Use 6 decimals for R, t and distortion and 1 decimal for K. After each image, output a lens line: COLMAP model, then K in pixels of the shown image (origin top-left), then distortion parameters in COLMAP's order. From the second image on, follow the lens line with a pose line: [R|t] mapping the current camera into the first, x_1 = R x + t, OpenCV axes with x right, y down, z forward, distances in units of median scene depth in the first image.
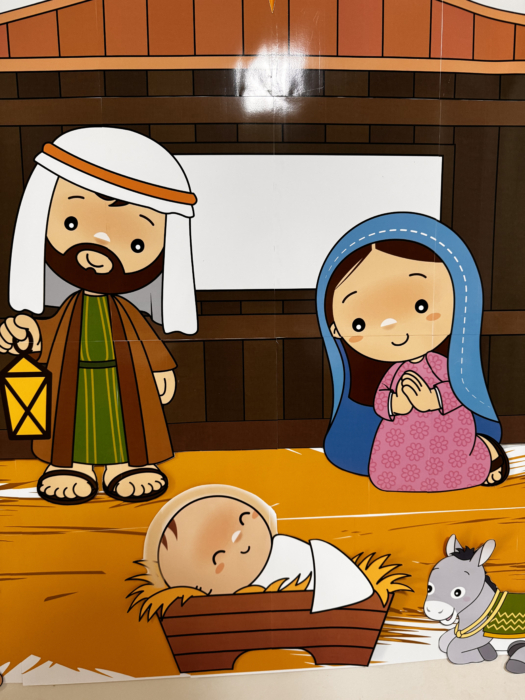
lens RADIAL K [[505.8, 0, 262.5], [0, 505.8, 350.0], [0, 0, 1]] dist [0.058877, -0.107779]
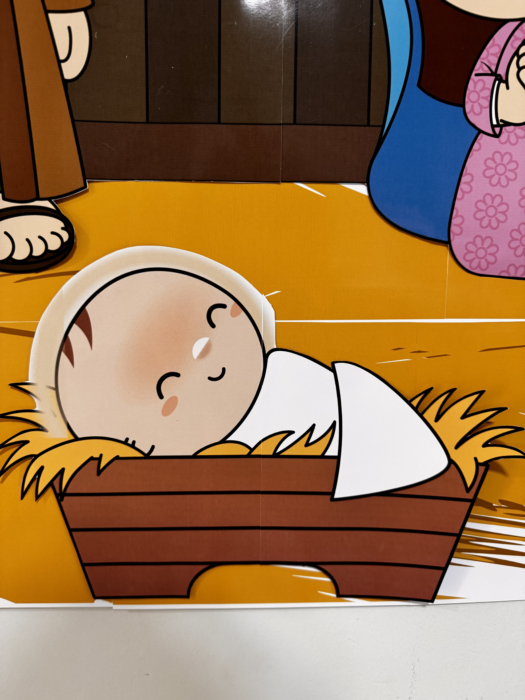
lens RADIAL K [[505.8, 0, 262.5], [0, 505.8, 350.0], [0, 0, 1]] dist [0.058877, -0.107779]
pose [[0.999165, 0.030372, -0.027345, 0.030708], [-0.030692, 0.999464, -0.011355, 0.375310], [0.026986, 0.012185, 0.999562, 0.459688]]
